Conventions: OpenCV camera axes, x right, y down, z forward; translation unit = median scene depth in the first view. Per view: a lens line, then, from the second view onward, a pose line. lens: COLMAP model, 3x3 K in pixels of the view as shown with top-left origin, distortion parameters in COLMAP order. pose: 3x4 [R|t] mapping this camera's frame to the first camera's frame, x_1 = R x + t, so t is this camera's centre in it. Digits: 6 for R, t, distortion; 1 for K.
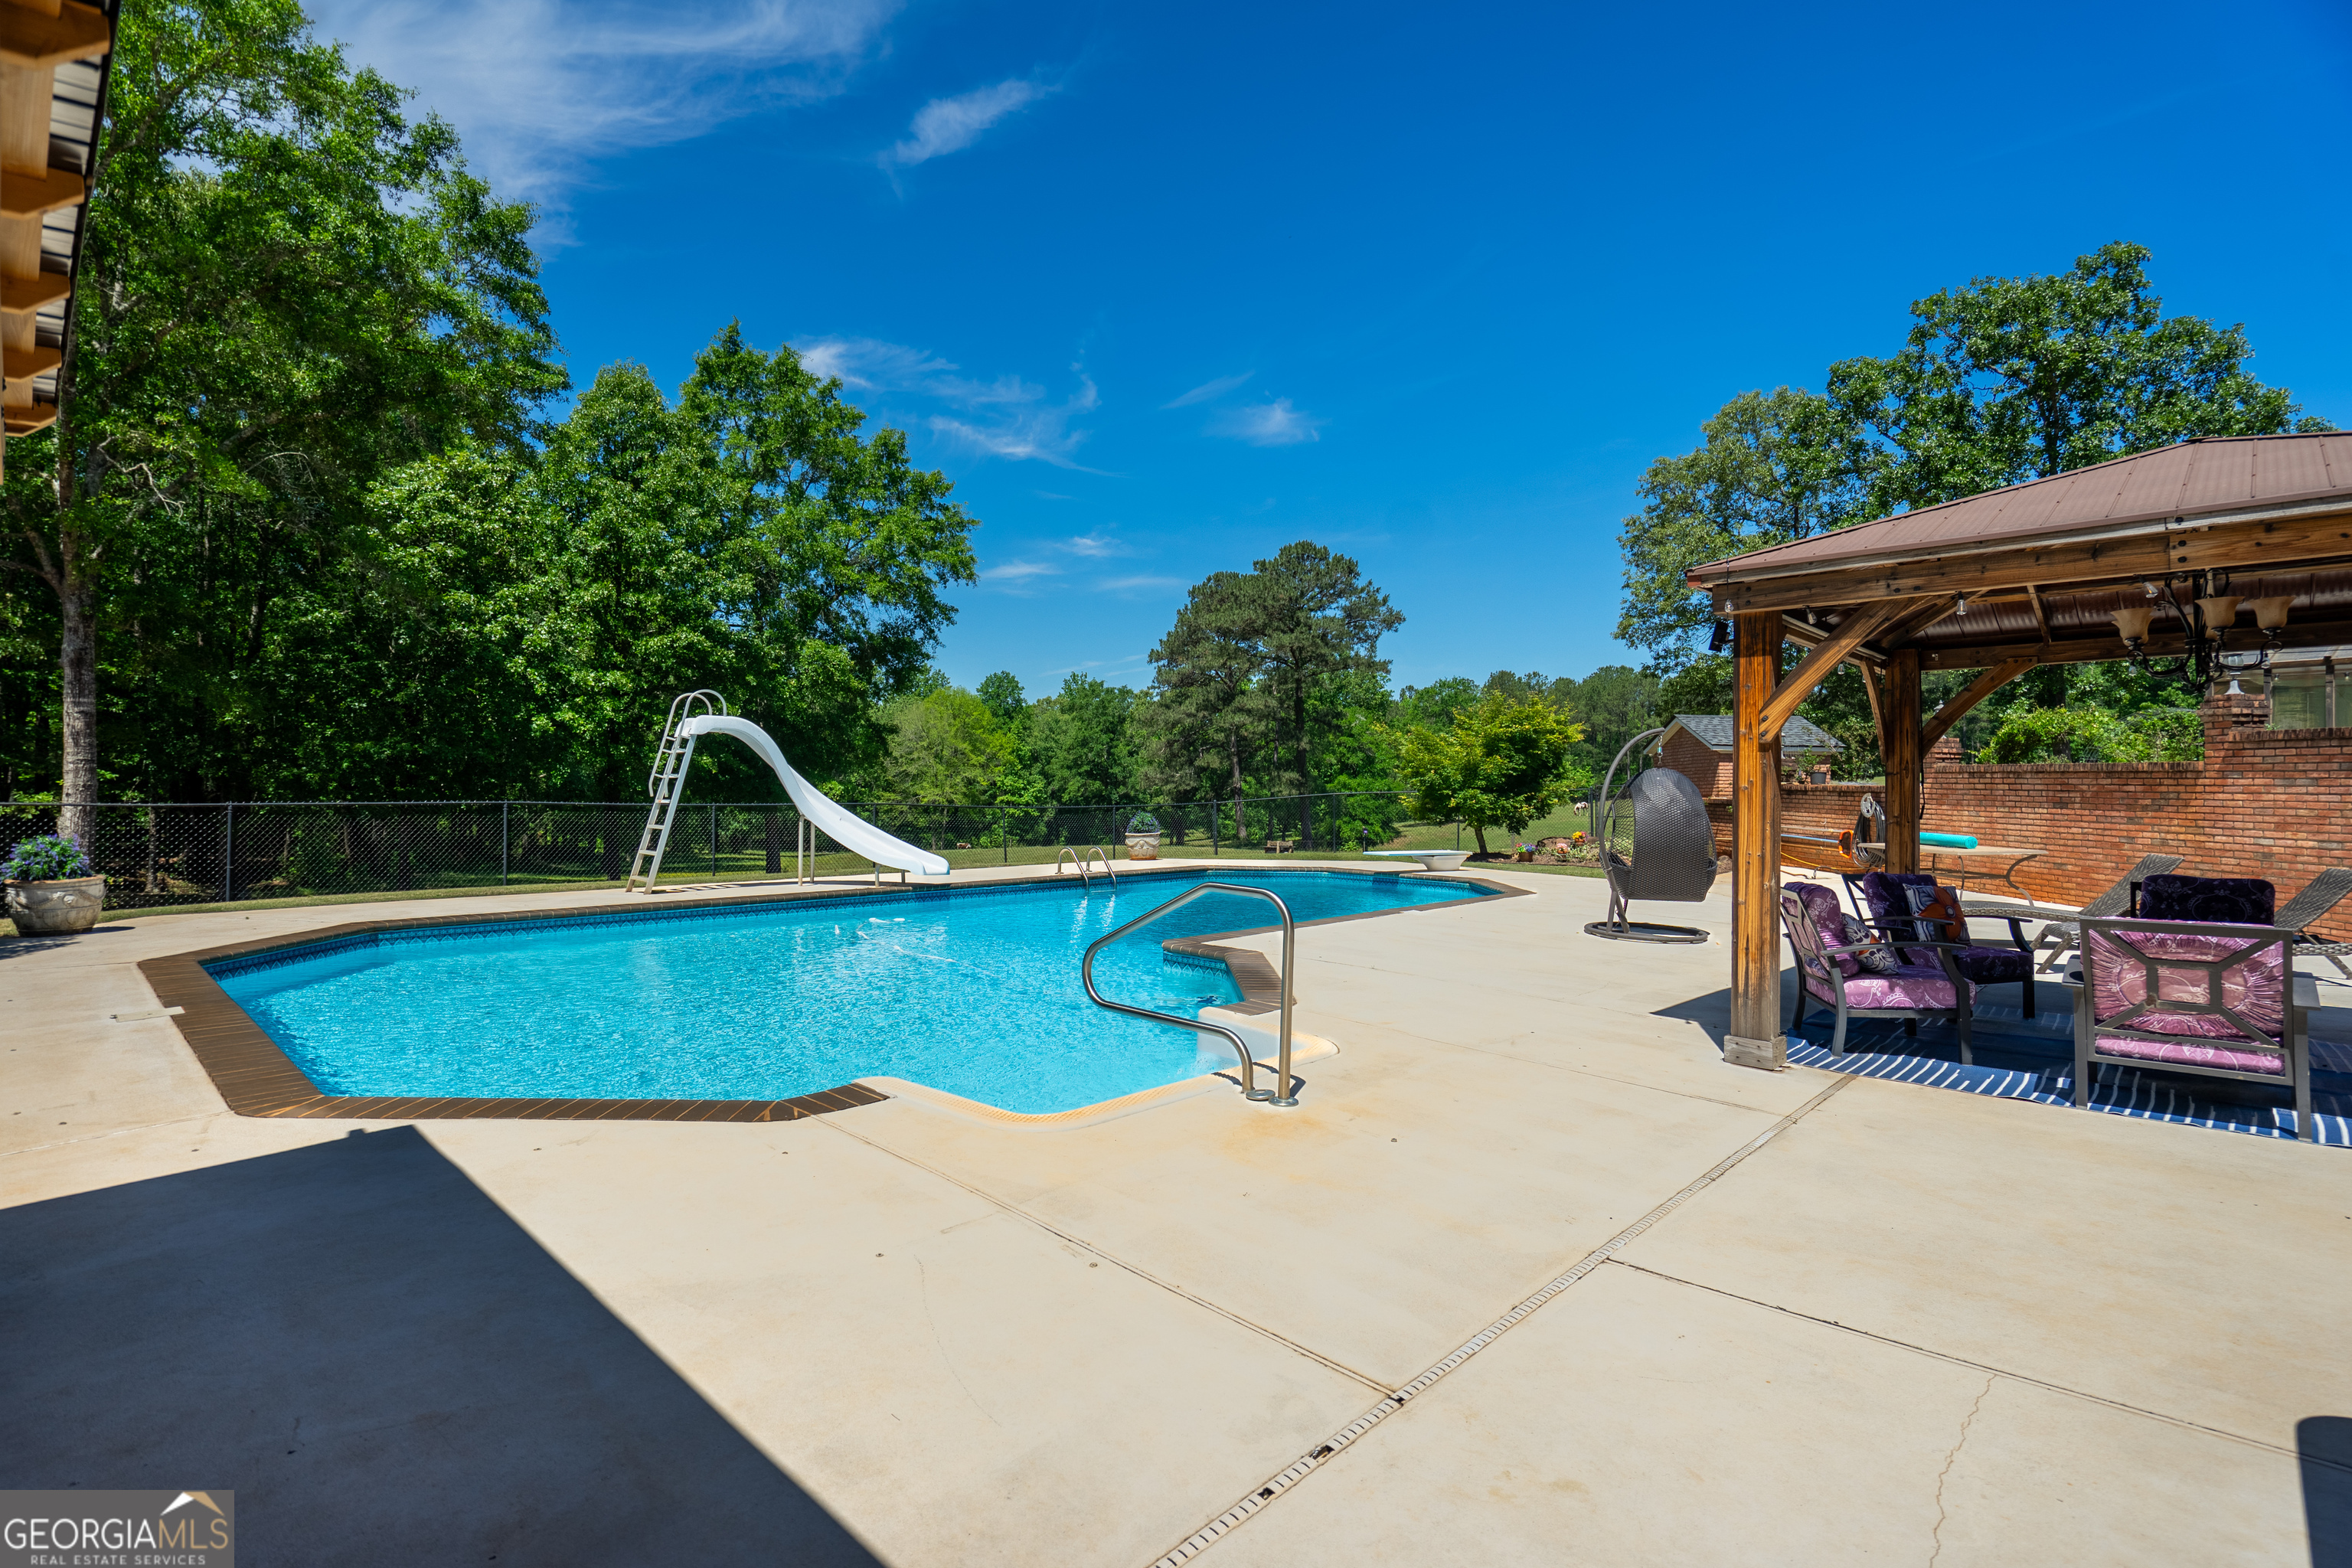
lens RADIAL K [[1139.9, 0, 1183.8], [0, 1139.9, 784.2], [0, 0, 1]] dist [0.008308, 0.003027]
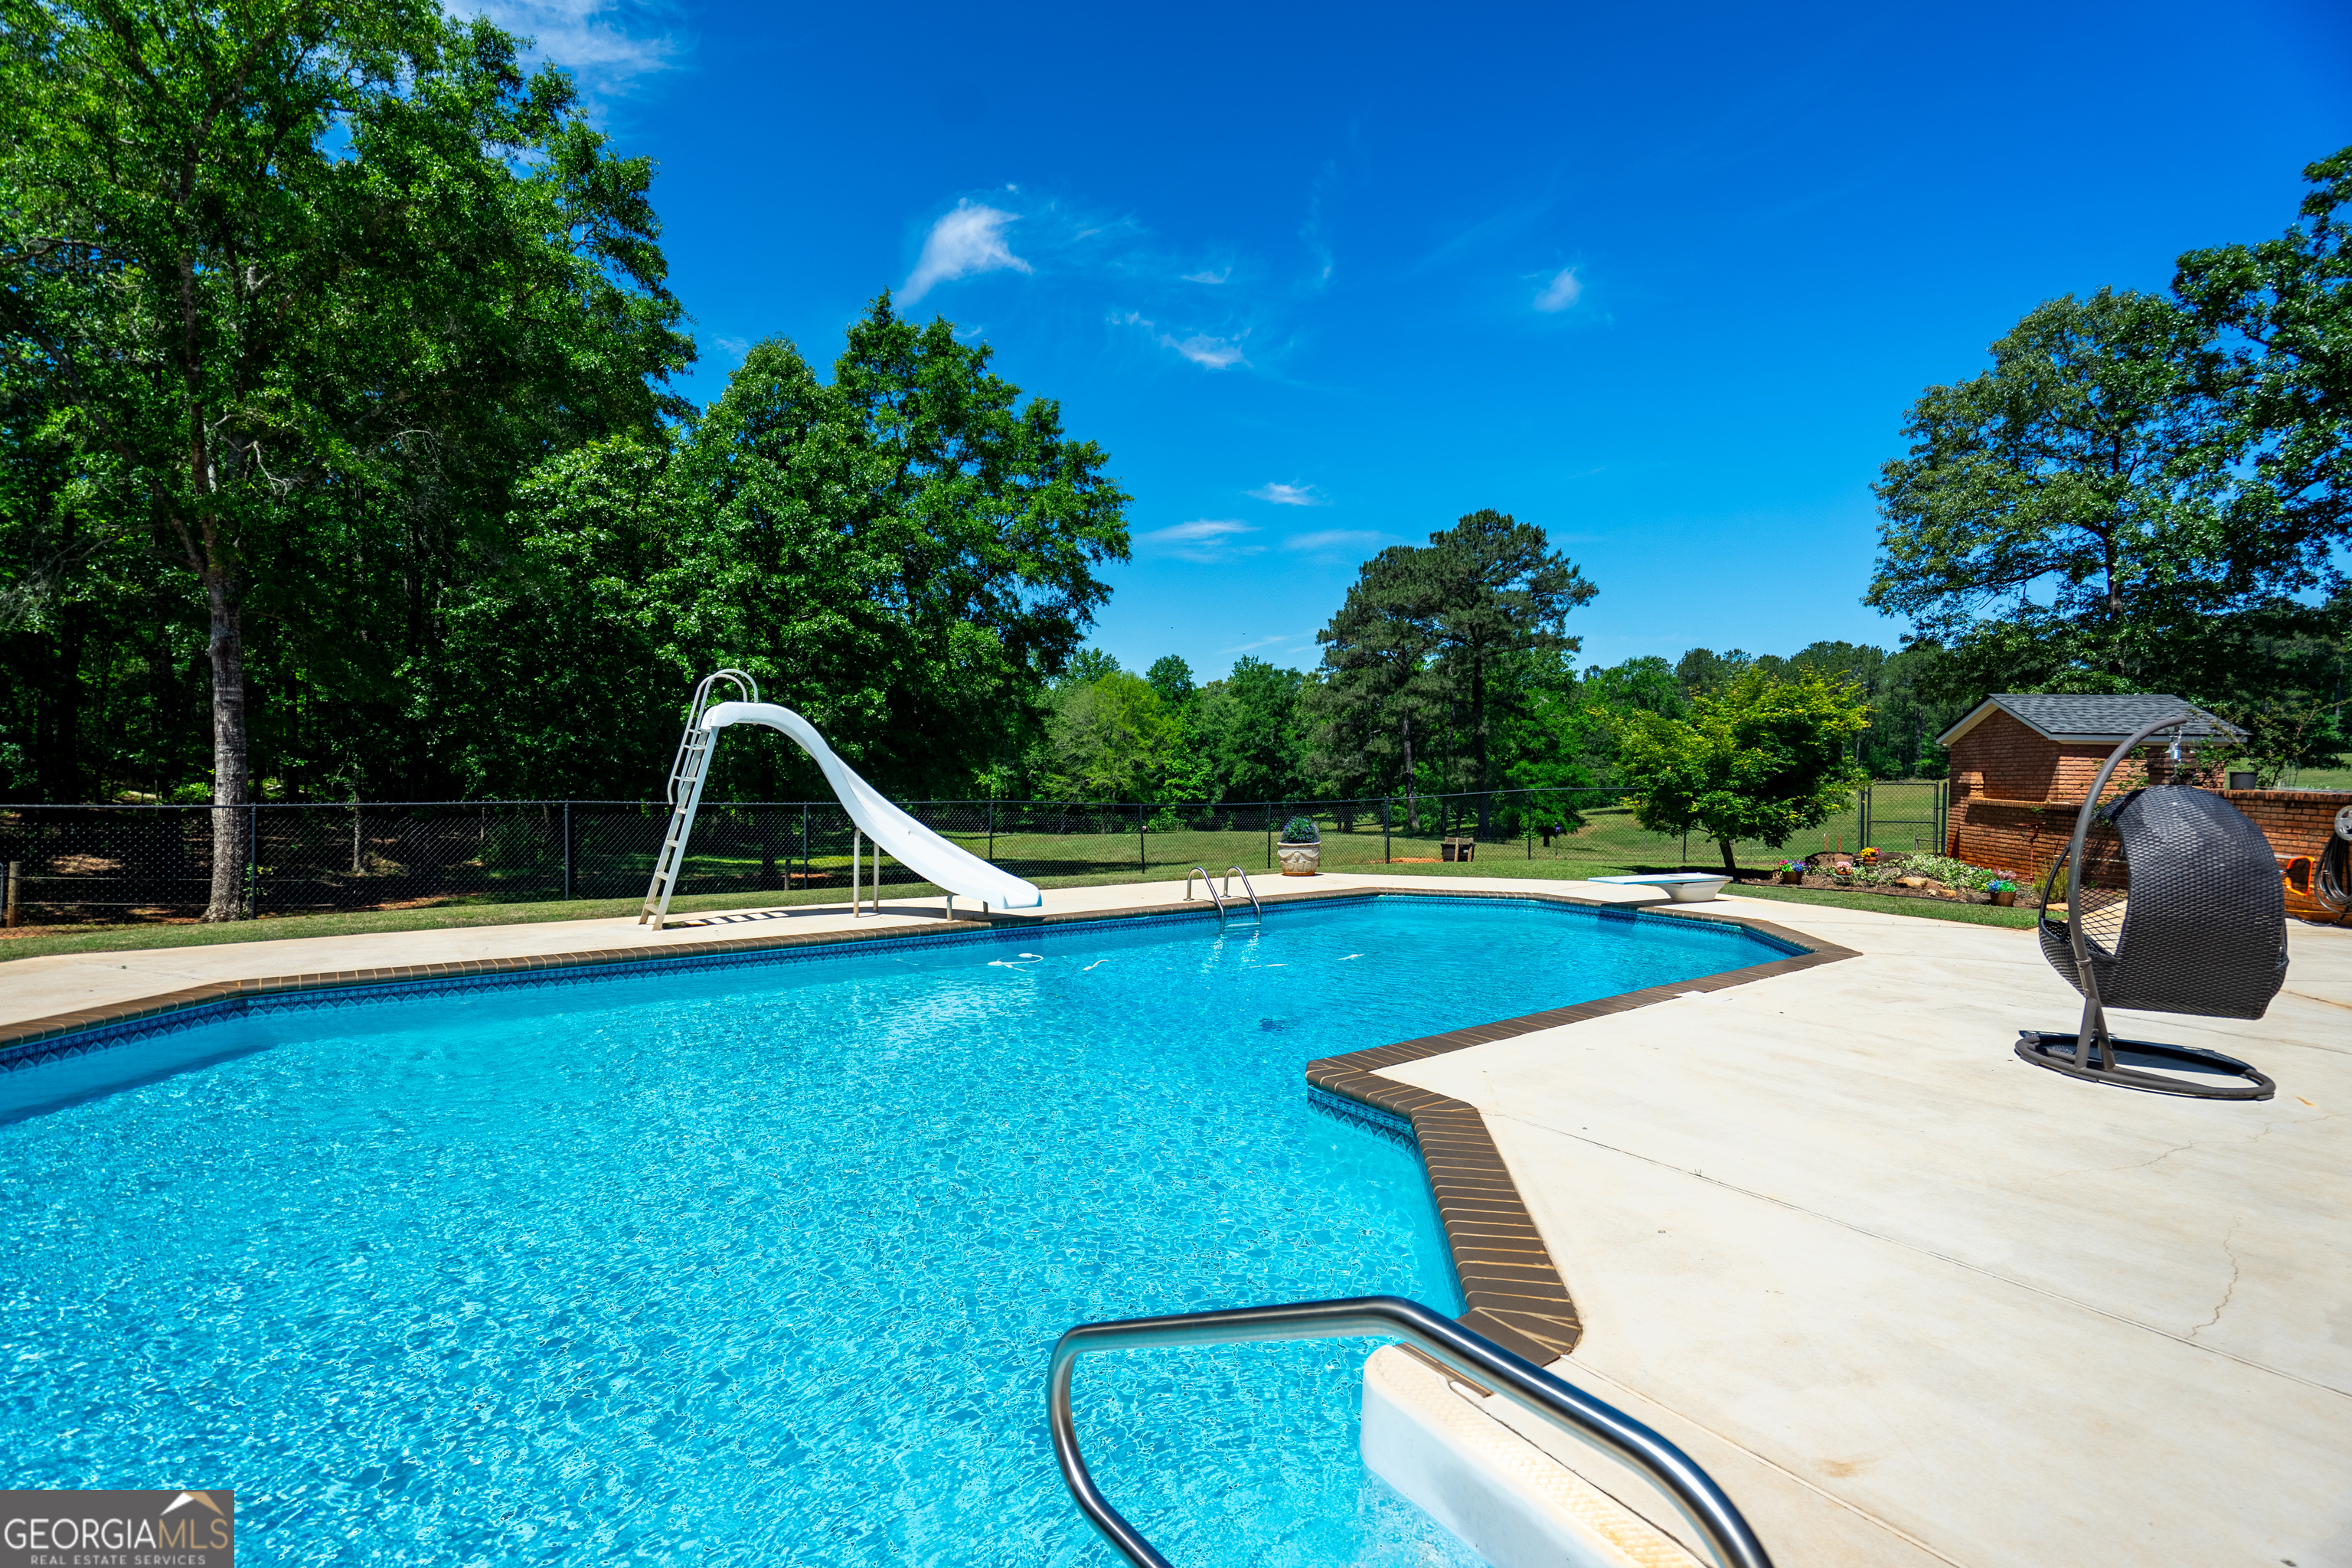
lens RADIAL K [[1129.4, 0, 1173.4], [0, 1129.4, 790.5], [0, 0, 1]] dist [0.002282, 0.003558]
pose [[0.987498, 0.007632, -0.157447, 0.001265], [-0.004305, 0.999760, 0.021458, -0.005451], [0.157573, -0.020512, 0.987294, 0.086399]]
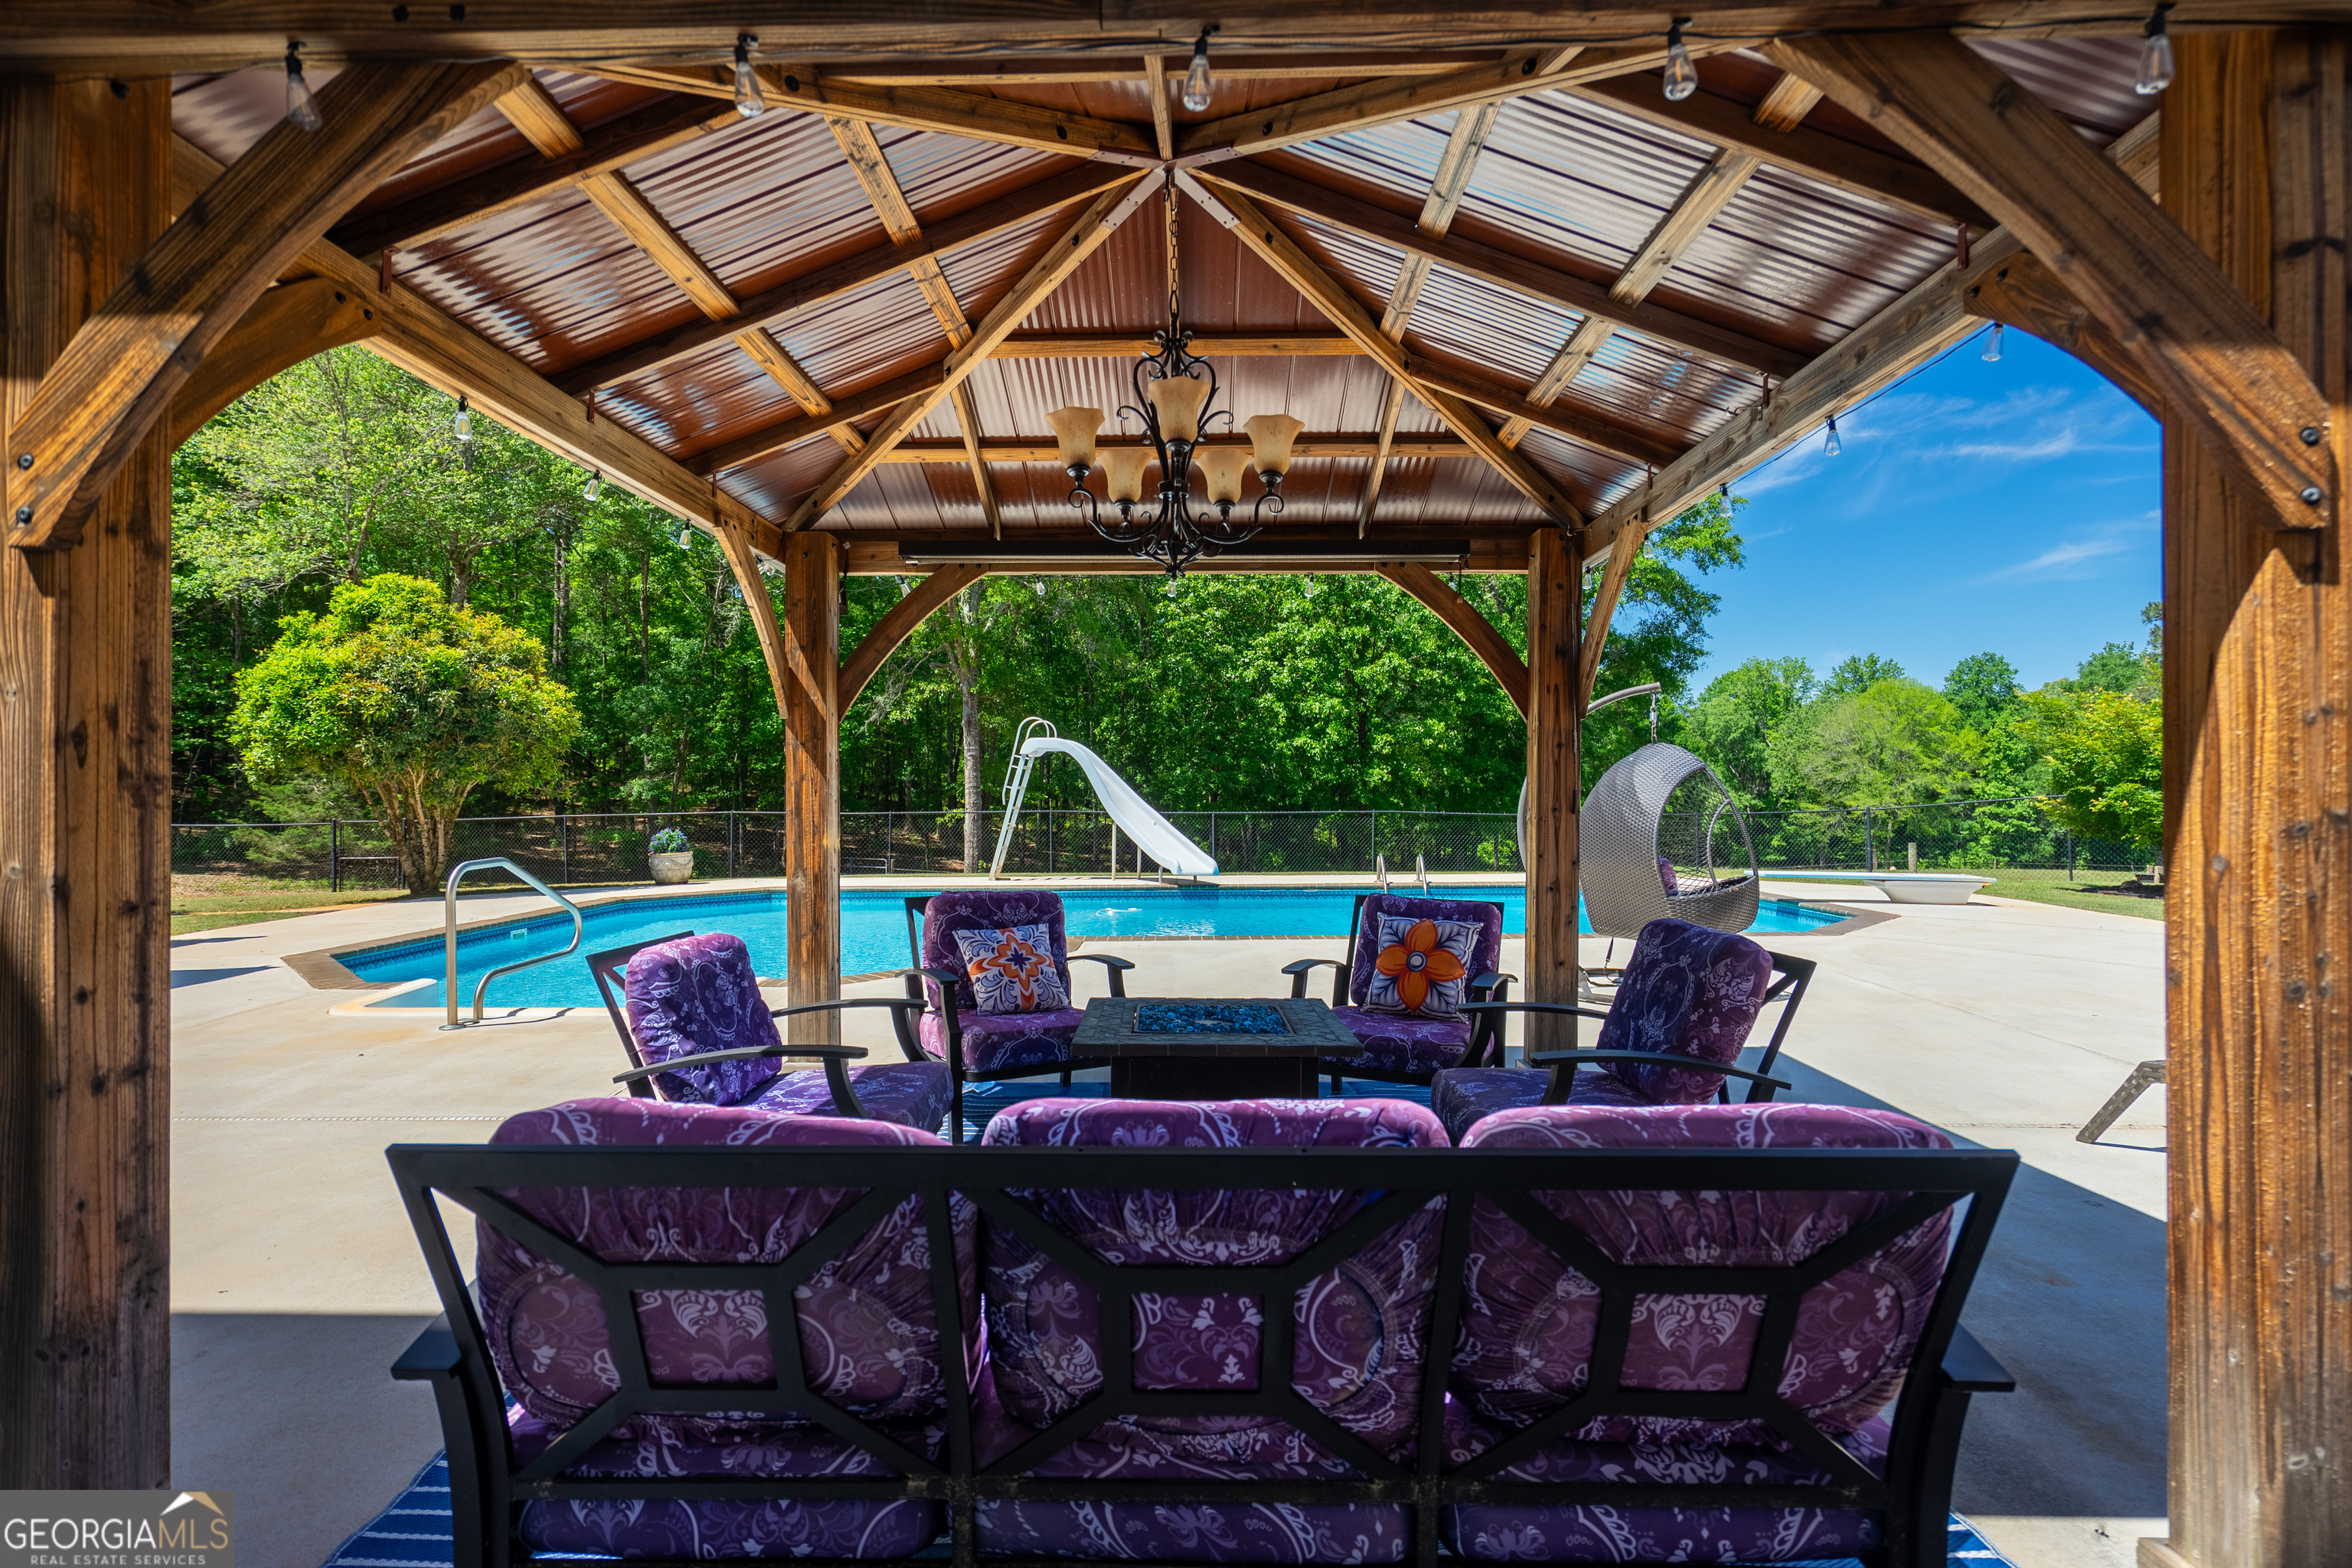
lens RADIAL K [[1129.4, 0, 1150.0], [0, 1129.4, 792.9], [0, 0, 1]] dist [0.002282, 0.003558]
pose [[0.675240, -0.017384, -0.737393, 0.175981], [0.014003, 0.999844, -0.010748, 0.004471], [0.737465, -0.003068, 0.675379, 0.084372]]
